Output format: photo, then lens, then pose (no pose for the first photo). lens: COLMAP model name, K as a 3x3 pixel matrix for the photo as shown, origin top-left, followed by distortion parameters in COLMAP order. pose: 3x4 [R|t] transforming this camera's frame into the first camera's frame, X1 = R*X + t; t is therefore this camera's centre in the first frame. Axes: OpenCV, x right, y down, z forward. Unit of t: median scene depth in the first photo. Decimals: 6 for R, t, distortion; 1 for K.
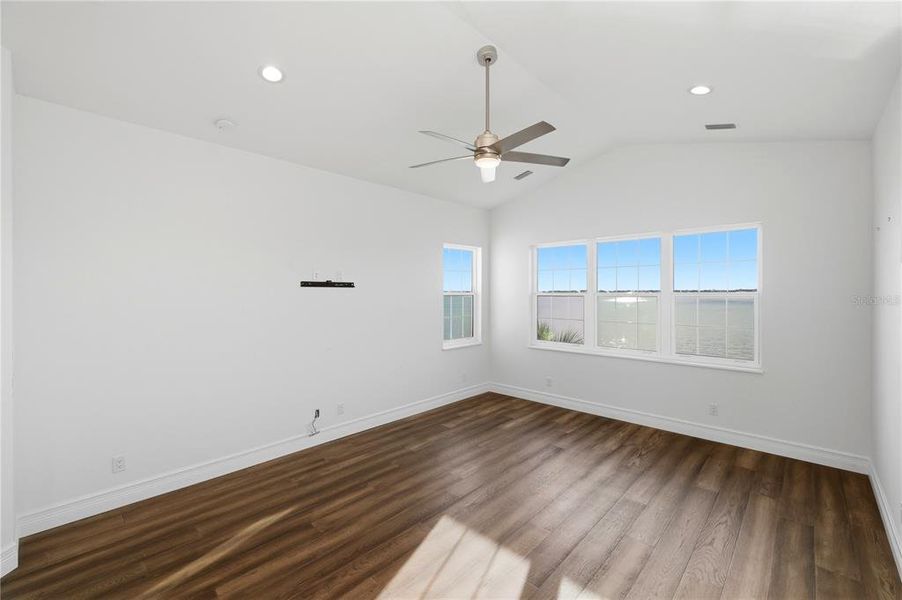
lens RADIAL K [[378.4, 0, 457.2], [0, 378.4, 295.3], [0, 0, 1]] dist [0.010288, 0.000534]
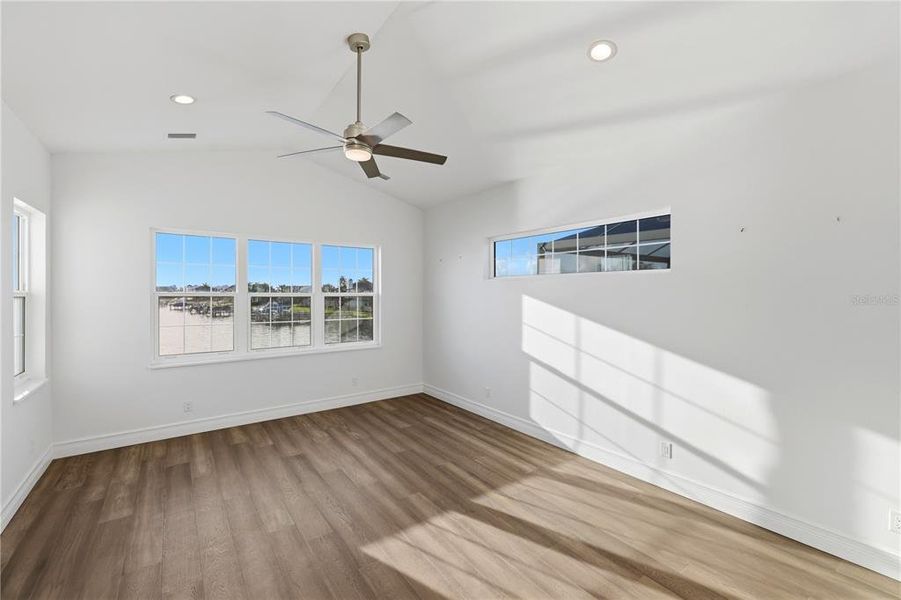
lens RADIAL K [[378.0, 0, 453.6], [0, 378.0, 296.7], [0, 0, 1]] dist [0.010288, 0.000534]
pose [[0.207861, -0.013106, 0.978071, -0.516790], [0.003398, 0.999914, 0.012676, -0.006680], [-0.978153, 0.000689, 0.207887, 0.375513]]
